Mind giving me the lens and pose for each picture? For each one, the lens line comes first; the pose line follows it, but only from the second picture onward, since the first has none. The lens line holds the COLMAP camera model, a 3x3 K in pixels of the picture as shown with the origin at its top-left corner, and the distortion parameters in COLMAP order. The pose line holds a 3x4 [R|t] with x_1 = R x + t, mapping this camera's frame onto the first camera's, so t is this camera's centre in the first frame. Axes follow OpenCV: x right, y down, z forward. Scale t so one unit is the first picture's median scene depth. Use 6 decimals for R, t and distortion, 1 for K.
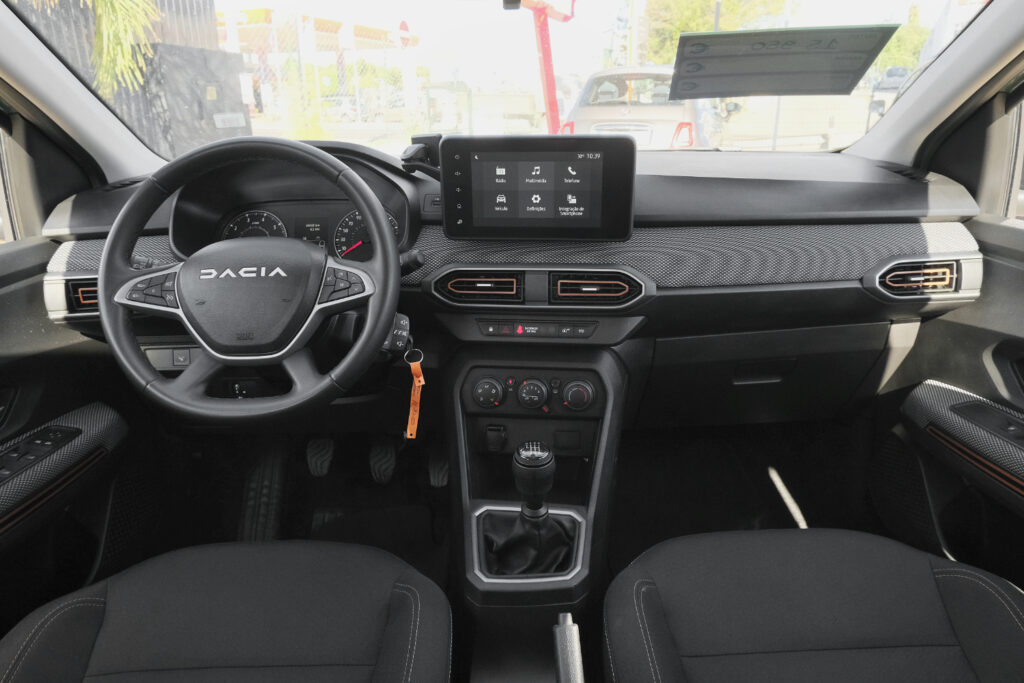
lens RADIAL K [[667.7, 0, 505.4], [0, 667.7, 344.0], [0, 0, 1]] dist [-0.000151, 0.000976]
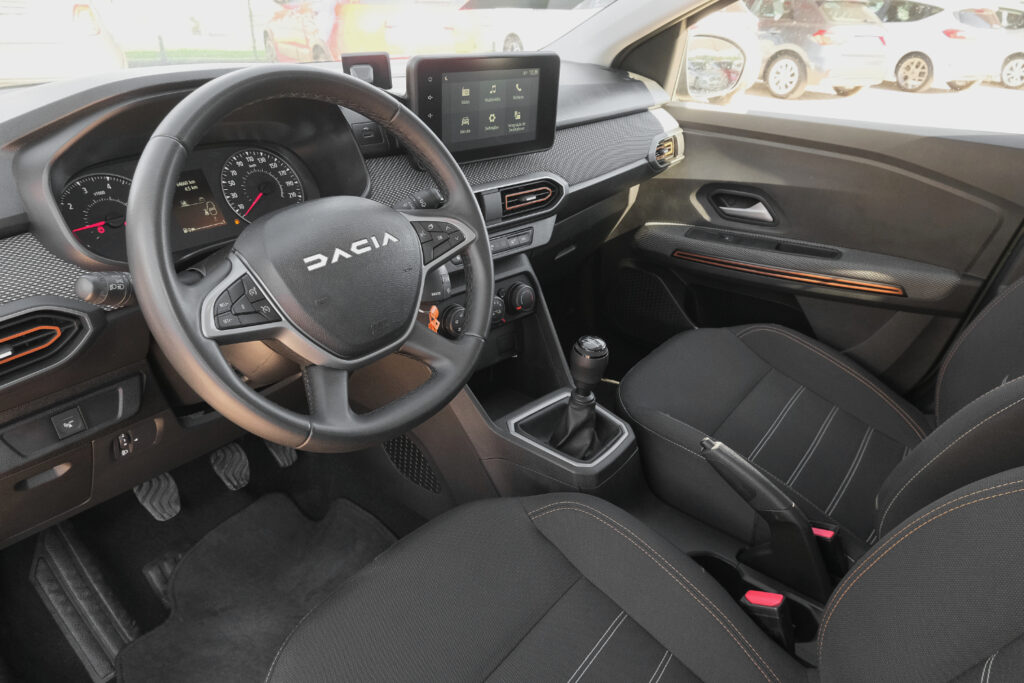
lens RADIAL K [[670.6, 0, 509.5], [0, 670.6, 330.0], [0, 0, 1]] dist [-0.001866, 0.000705]
pose [[0.633524, -0.313003, 0.707585, -0.754989], [0.219672, 0.949650, 0.223402, -0.133789], [-0.741884, 0.013906, 0.670384, 0.305498]]
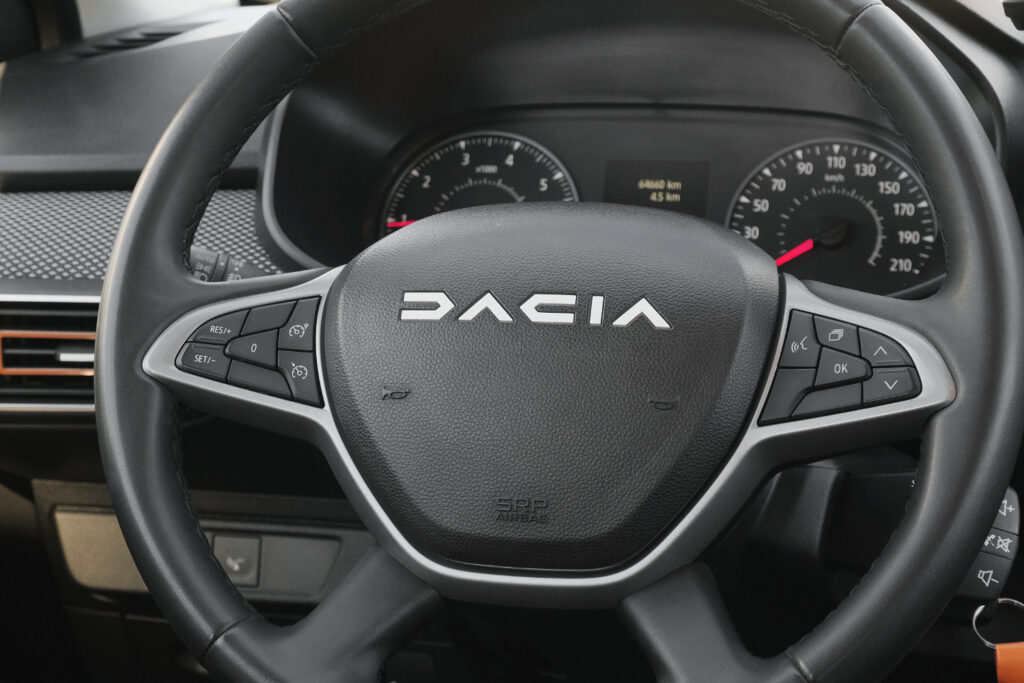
lens RADIAL K [[2033.9, 0, 512.9], [0, 2033.9, 327.9], [0, 0, 1]] dist [0.010868, 0.003195]
pose [[0.974638, 0.062819, -0.214791, -0.170769], [-0.089695, 0.988984, -0.117755, 0.014682], [0.205027, 0.134034, 0.969535, 0.054747]]
